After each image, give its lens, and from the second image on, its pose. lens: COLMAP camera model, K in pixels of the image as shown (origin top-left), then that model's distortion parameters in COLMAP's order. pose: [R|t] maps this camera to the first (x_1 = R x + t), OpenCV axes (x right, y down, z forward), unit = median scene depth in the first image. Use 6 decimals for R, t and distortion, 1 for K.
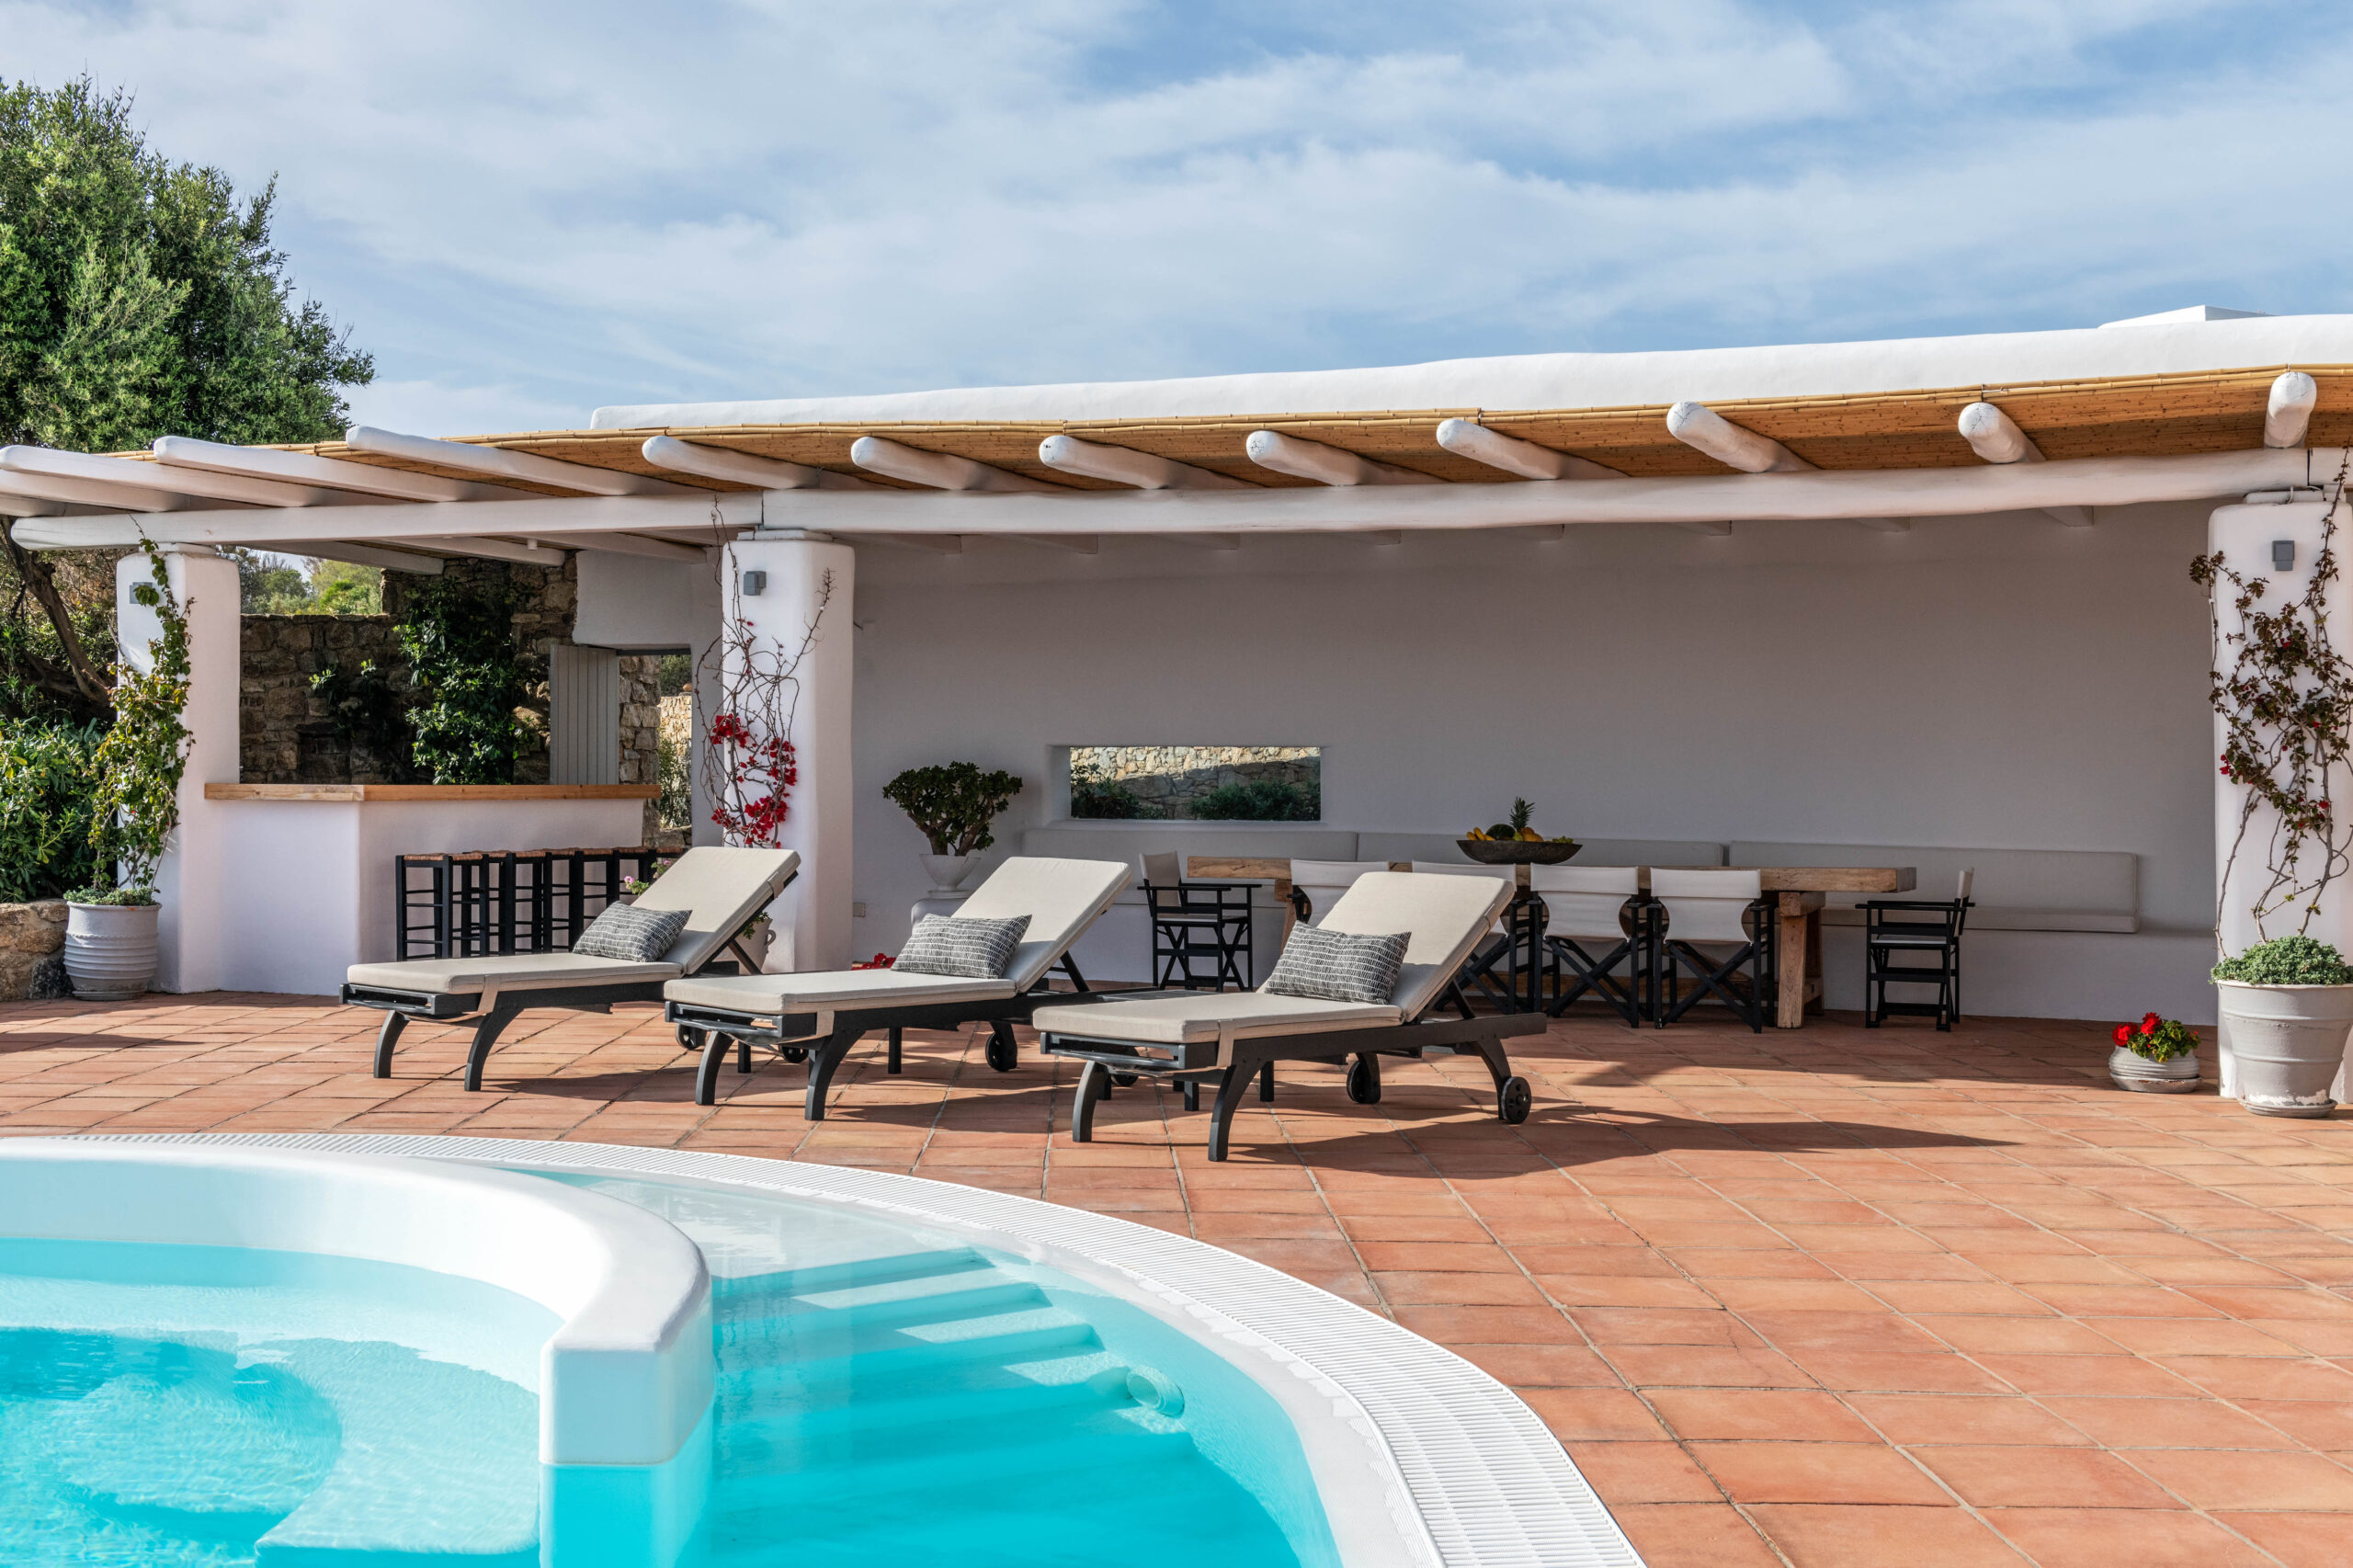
lens RADIAL K [[2610.1, 0, 1175.5], [0, 2610.1, 803.1], [0, 0, 1]] dist [-0.027772, 0.000000]
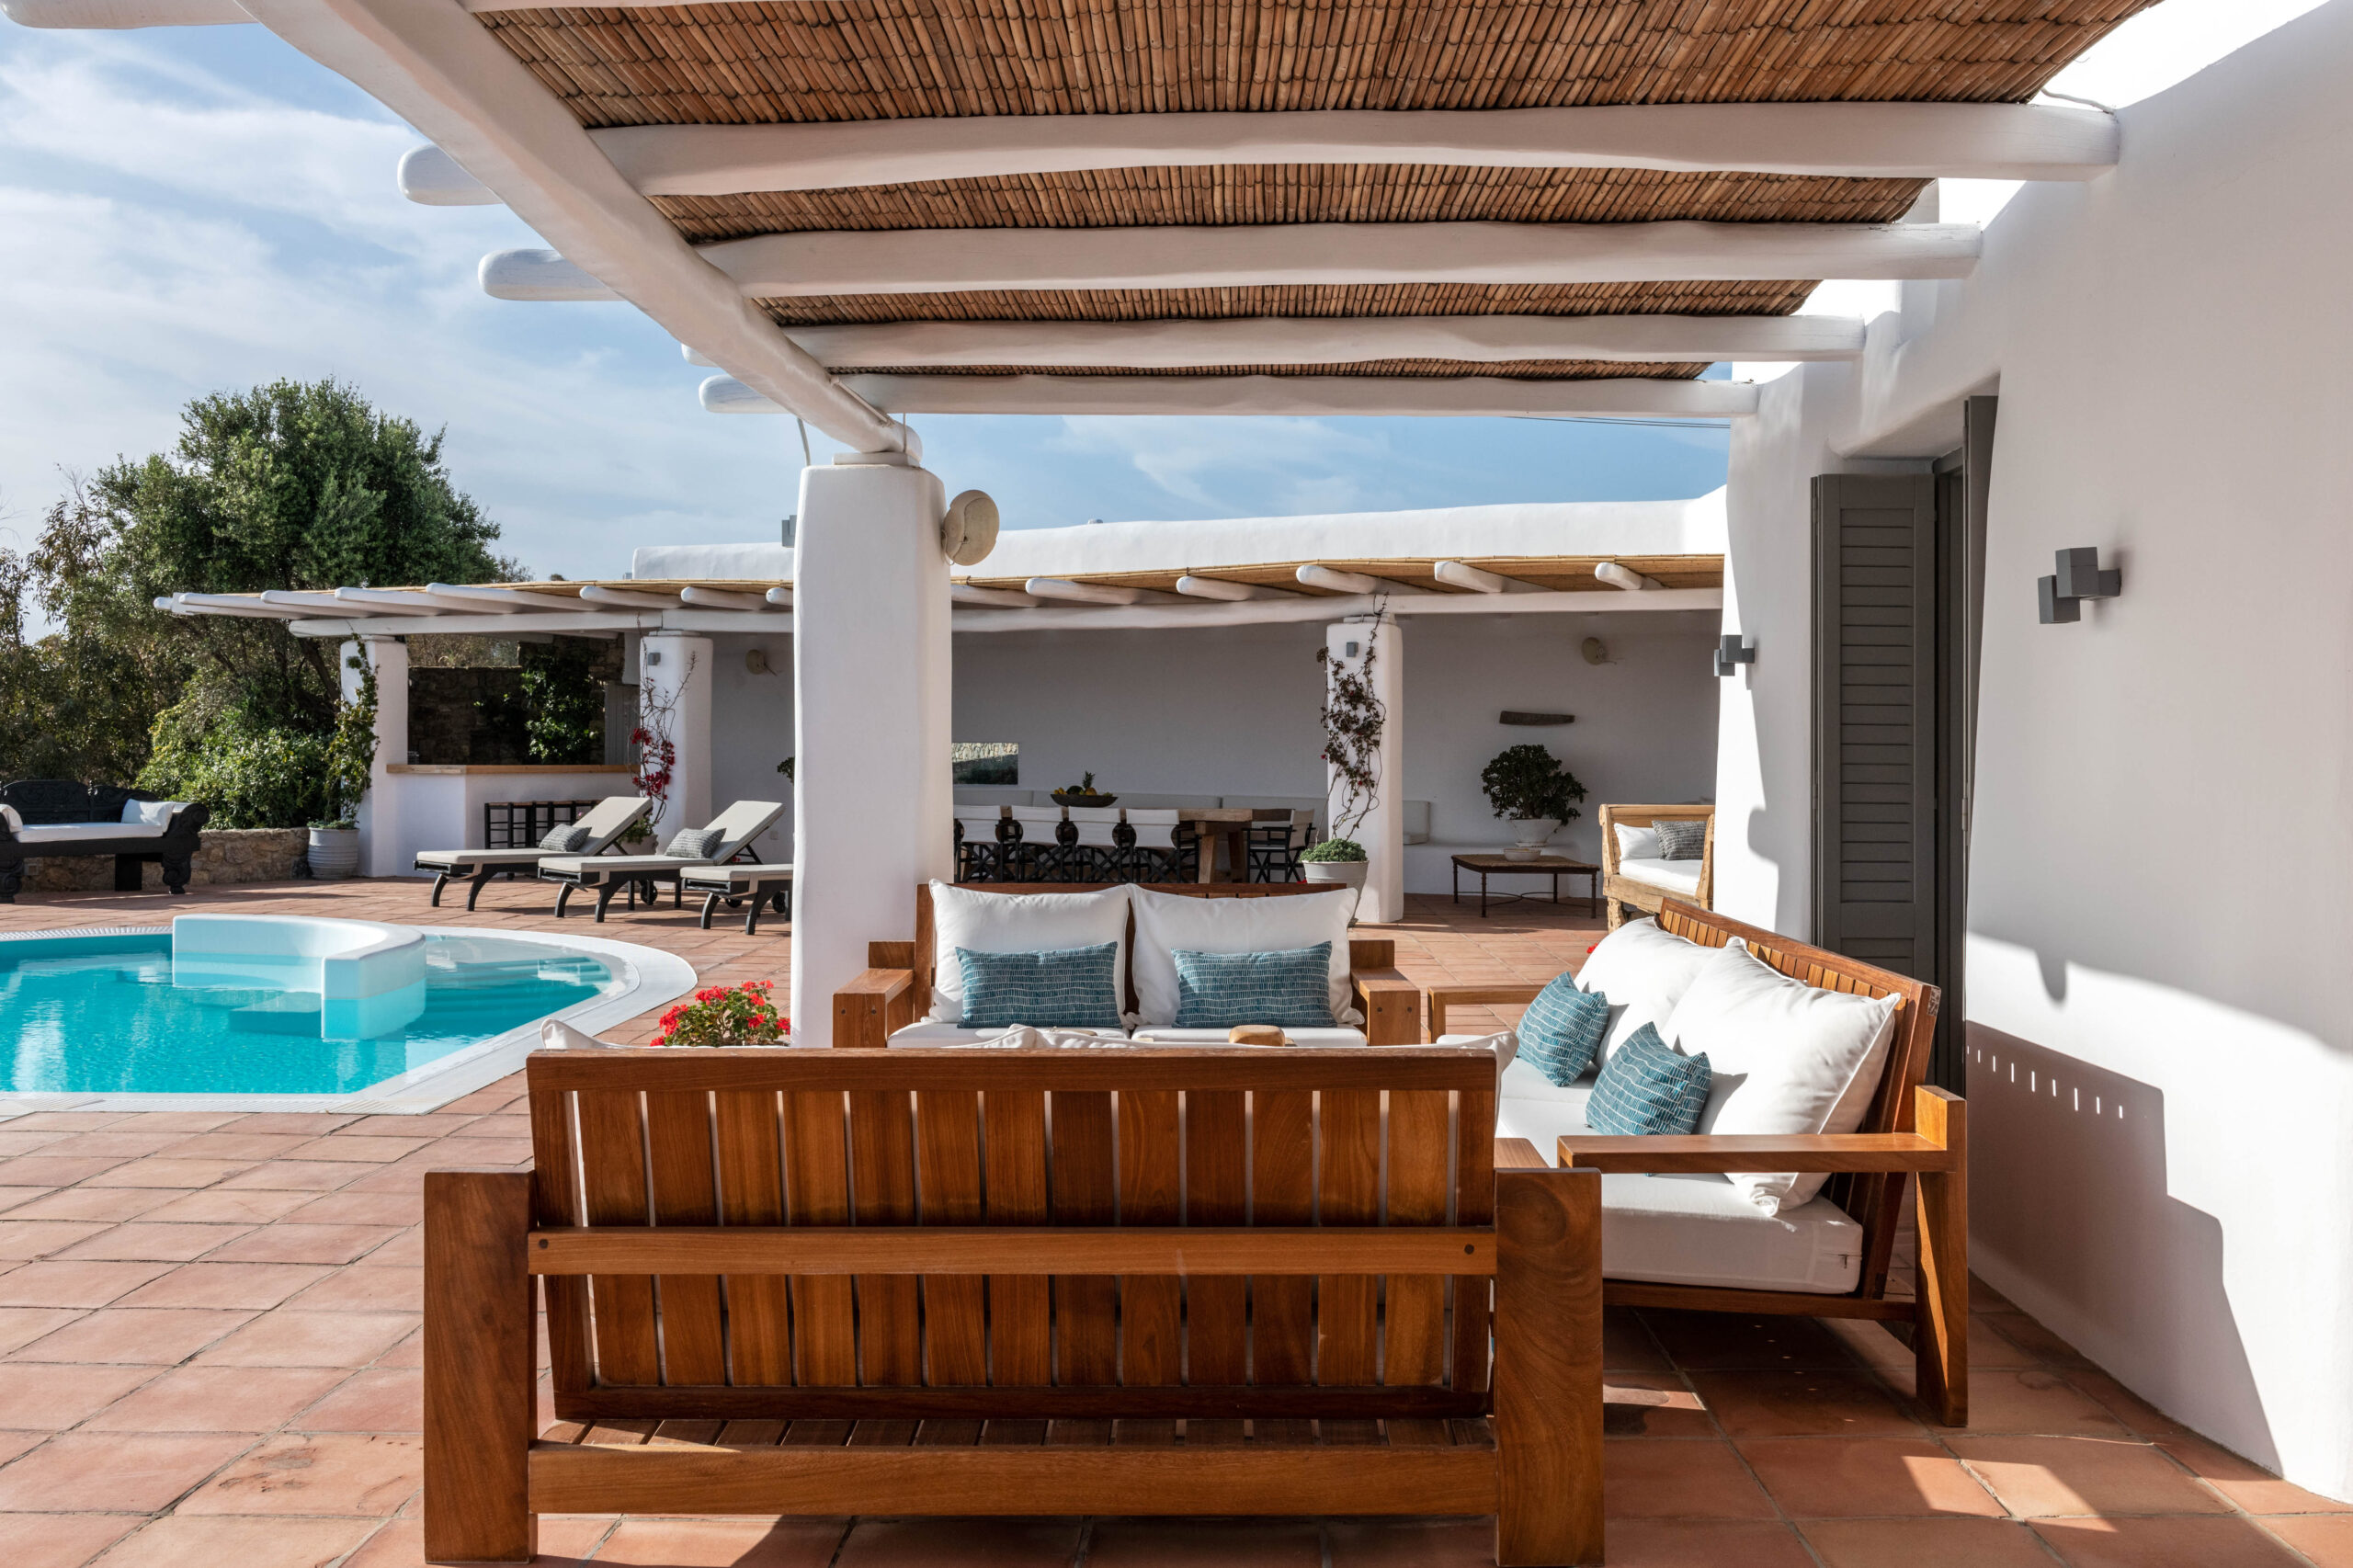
lens RADIAL K [[1935.0, 0, 1175.7], [0, 1935.0, 761.3], [0, 0, 1]] dist [-0.012483, 0.001700]
pose [[0.998782, -0.001332, -0.049325, 0.260403], [0.000940, 0.999968, -0.007975, 0.001930], [0.049334, 0.007919, 0.998751, -0.353541]]
